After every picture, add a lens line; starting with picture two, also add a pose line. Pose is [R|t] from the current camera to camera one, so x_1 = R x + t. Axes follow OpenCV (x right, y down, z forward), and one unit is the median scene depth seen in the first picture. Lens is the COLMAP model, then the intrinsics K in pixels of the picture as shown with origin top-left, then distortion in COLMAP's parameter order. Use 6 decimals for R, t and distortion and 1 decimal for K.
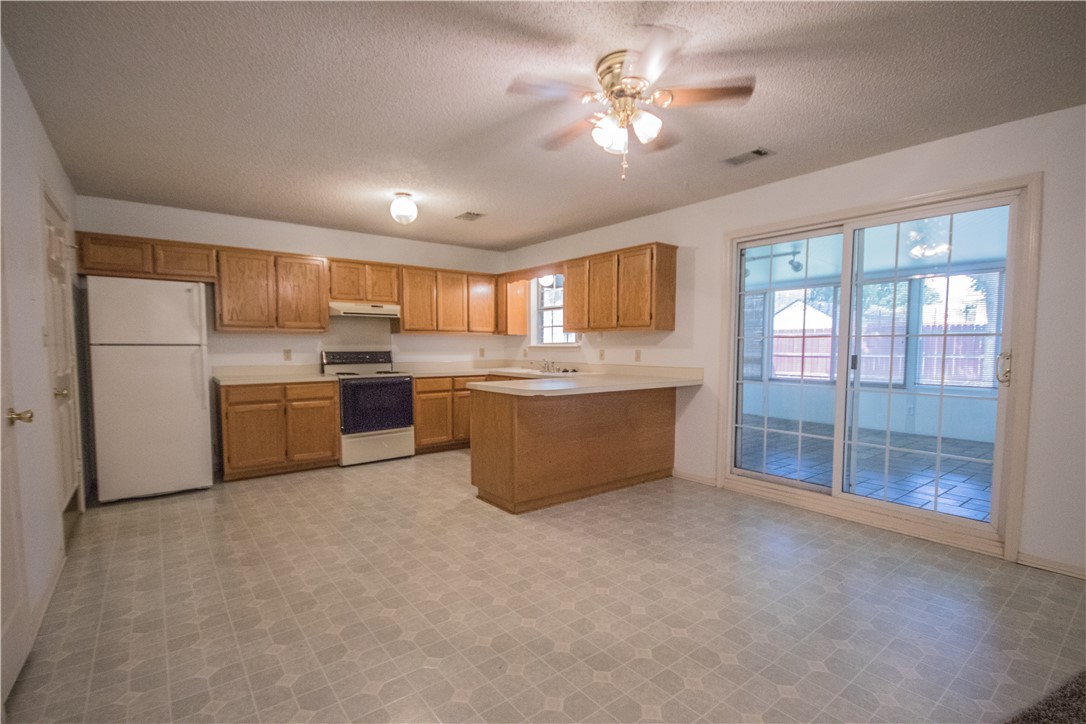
lens RADIAL K [[504.0, 0, 541.2], [0, 504.0, 380.0], [0, 0, 1]] dist [-0.001275, -0.000083]
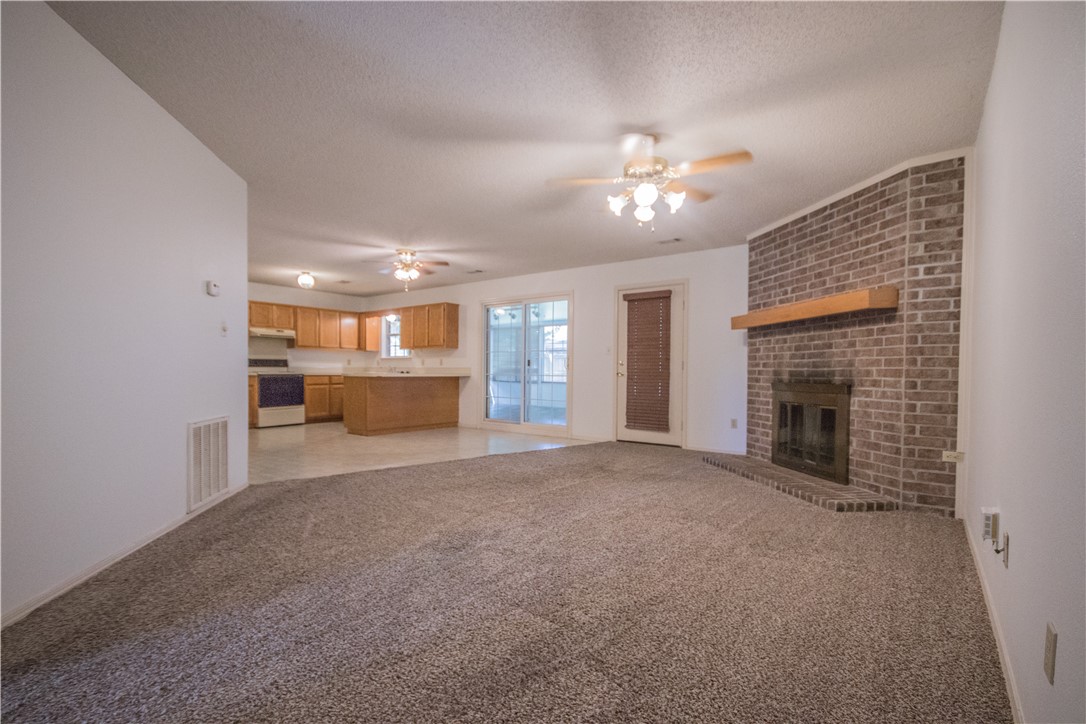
lens RADIAL K [[504.0, 0, 541.2], [0, 504.0, 380.0], [0, 0, 1]] dist [-0.001275, -0.000083]
pose [[0.967756, 0.001147, 0.251886, 0.073577], [0.011317, 0.998782, -0.048032, 0.093944], [-0.251635, 0.049334, 0.966564, -0.737710]]
